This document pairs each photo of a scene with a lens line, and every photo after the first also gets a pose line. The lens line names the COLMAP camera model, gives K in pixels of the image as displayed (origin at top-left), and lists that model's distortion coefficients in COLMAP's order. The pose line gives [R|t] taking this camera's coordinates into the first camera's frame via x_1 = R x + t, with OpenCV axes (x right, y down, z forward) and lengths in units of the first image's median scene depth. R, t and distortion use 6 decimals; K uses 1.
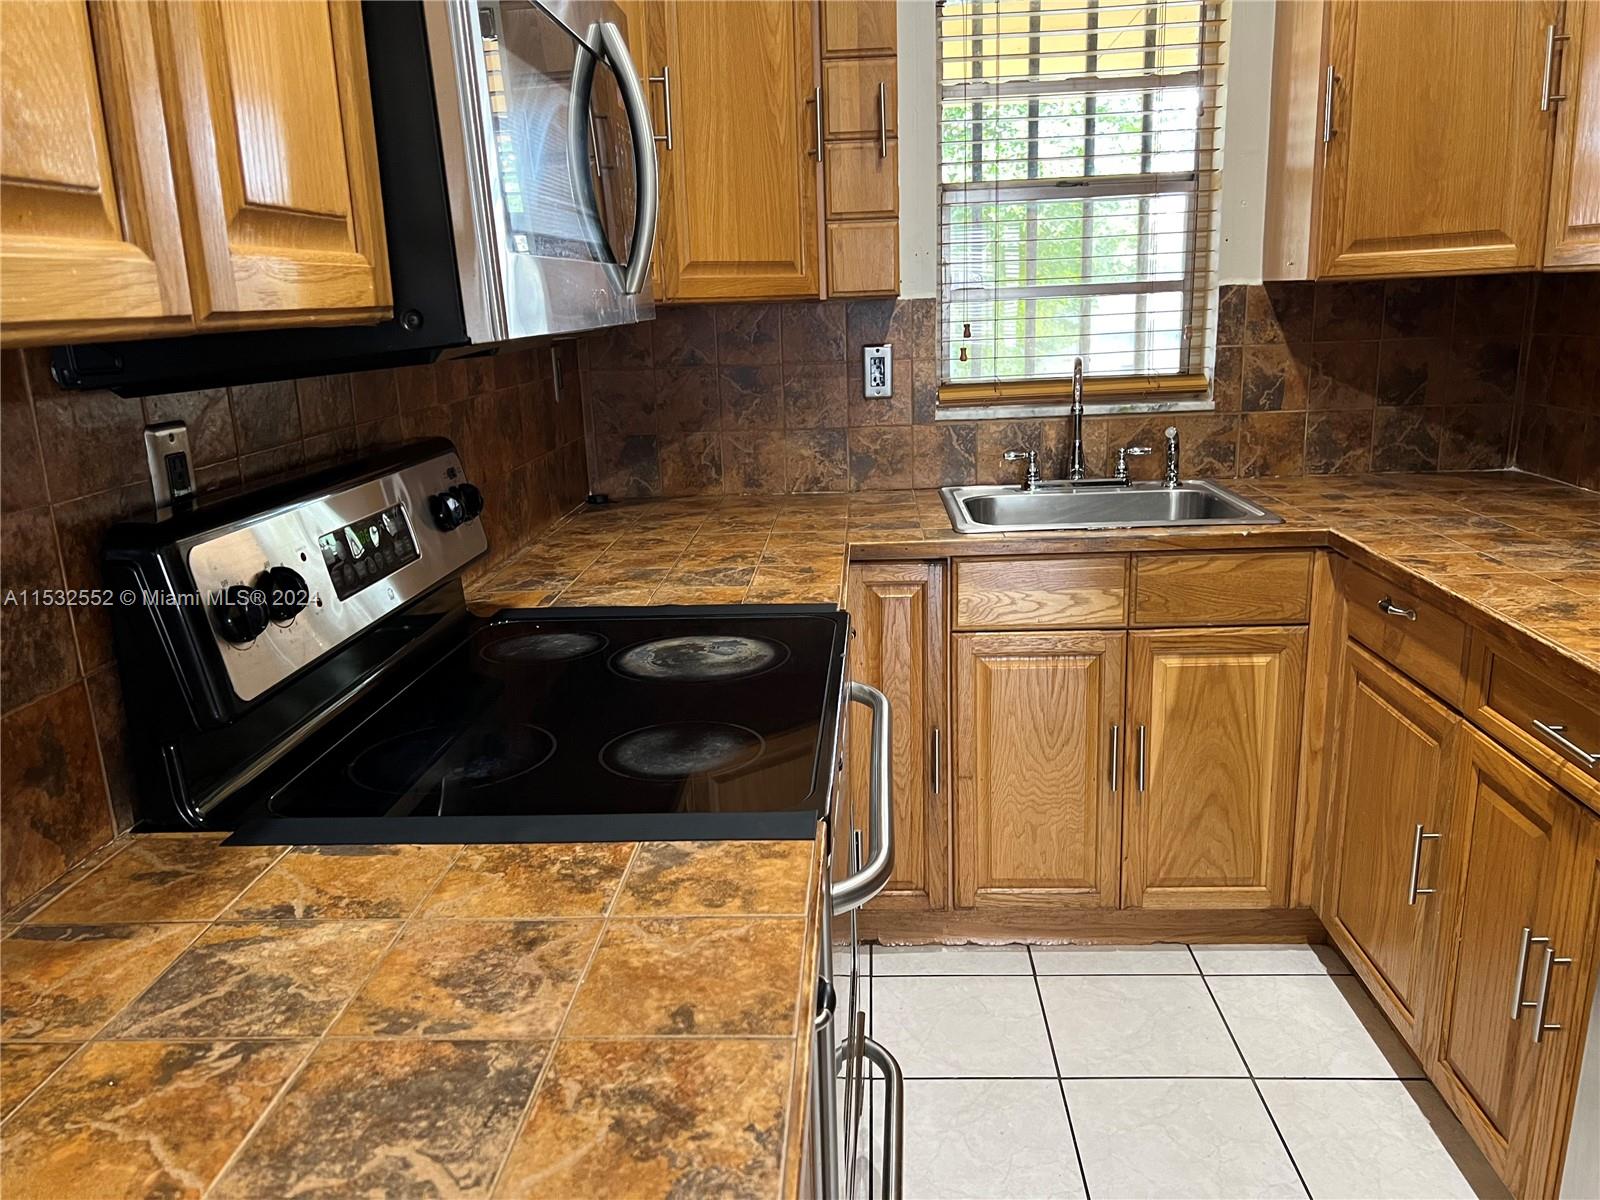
lens RADIAL K [[1202.1, 0, 802.1], [0, 1202.1, 610.0], [0, 0, 1]] dist [0.069233, -0.085764]
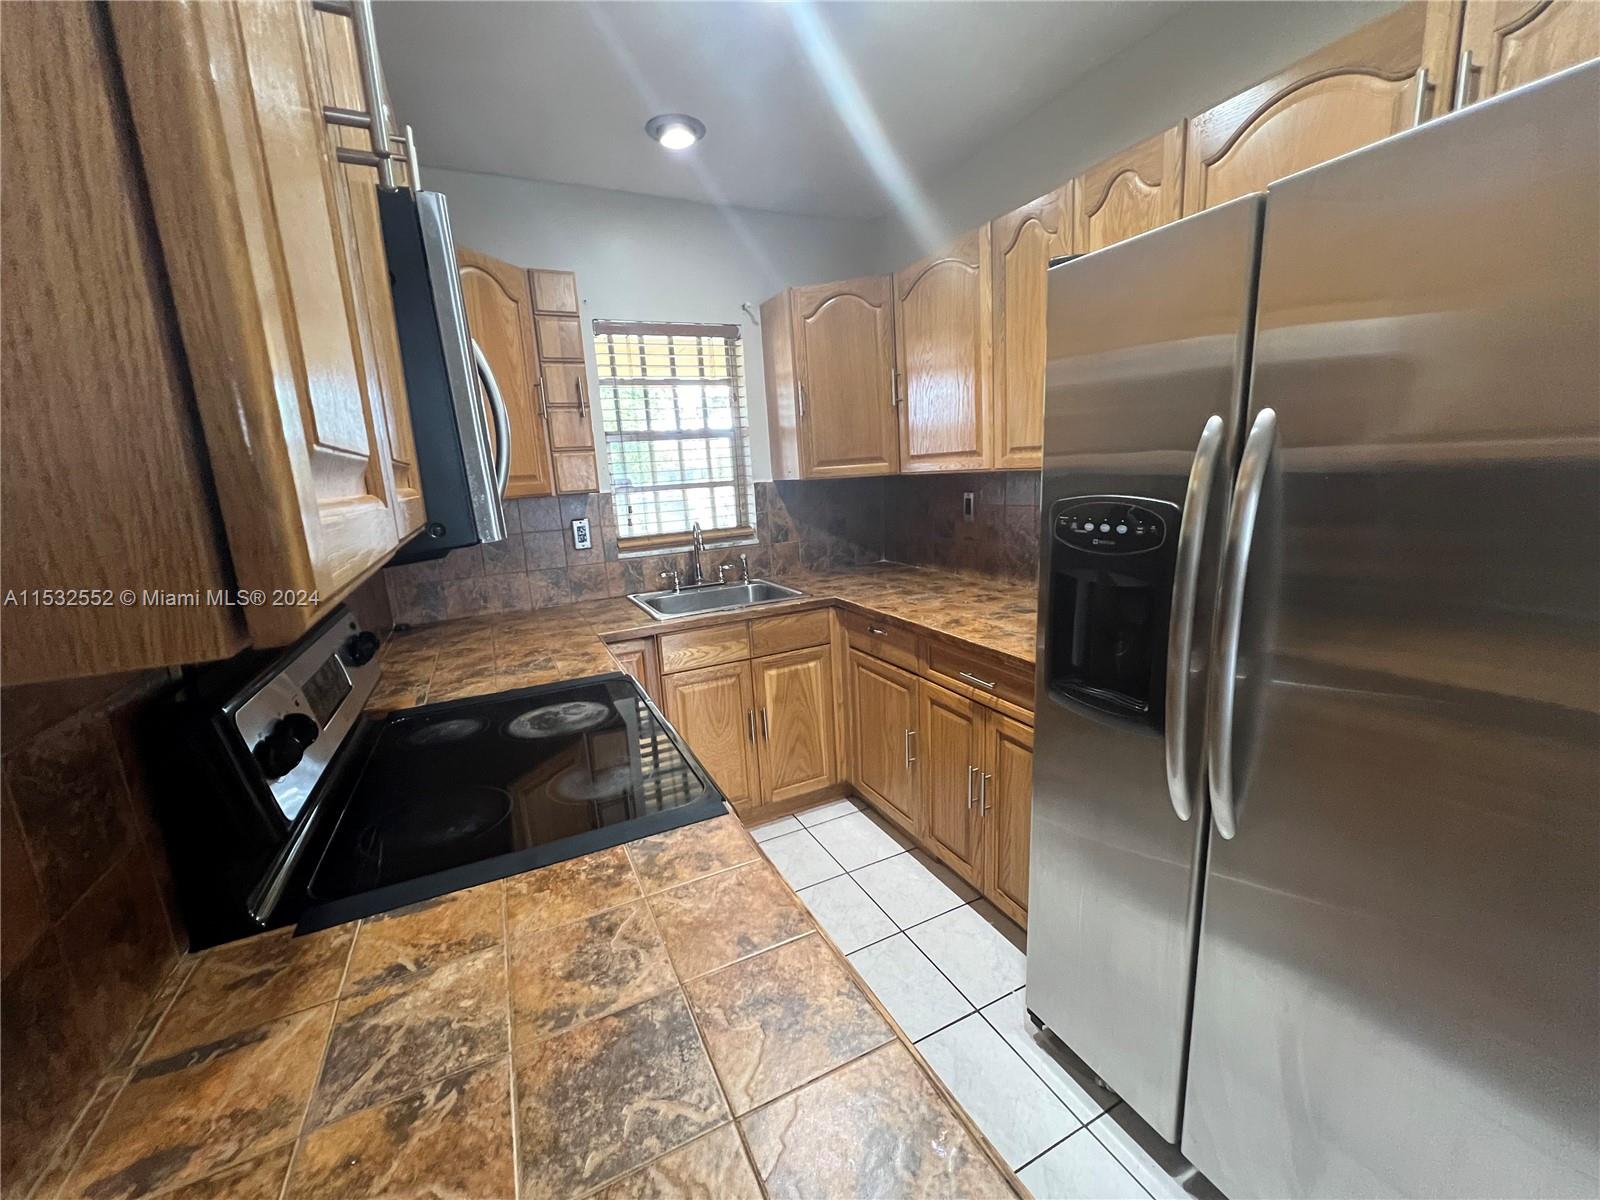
lens RADIAL K [[642.9, 0, 800.0], [0, 642.9, 600.0], [0, 0, 1]] dist [0.000771, -0.000373]
pose [[0.876878, -0.110862, 0.467756, -0.162390], [0.146211, 0.988451, -0.039824, -0.031629], [-0.457939, 0.103312, 0.882960, 0.064036]]
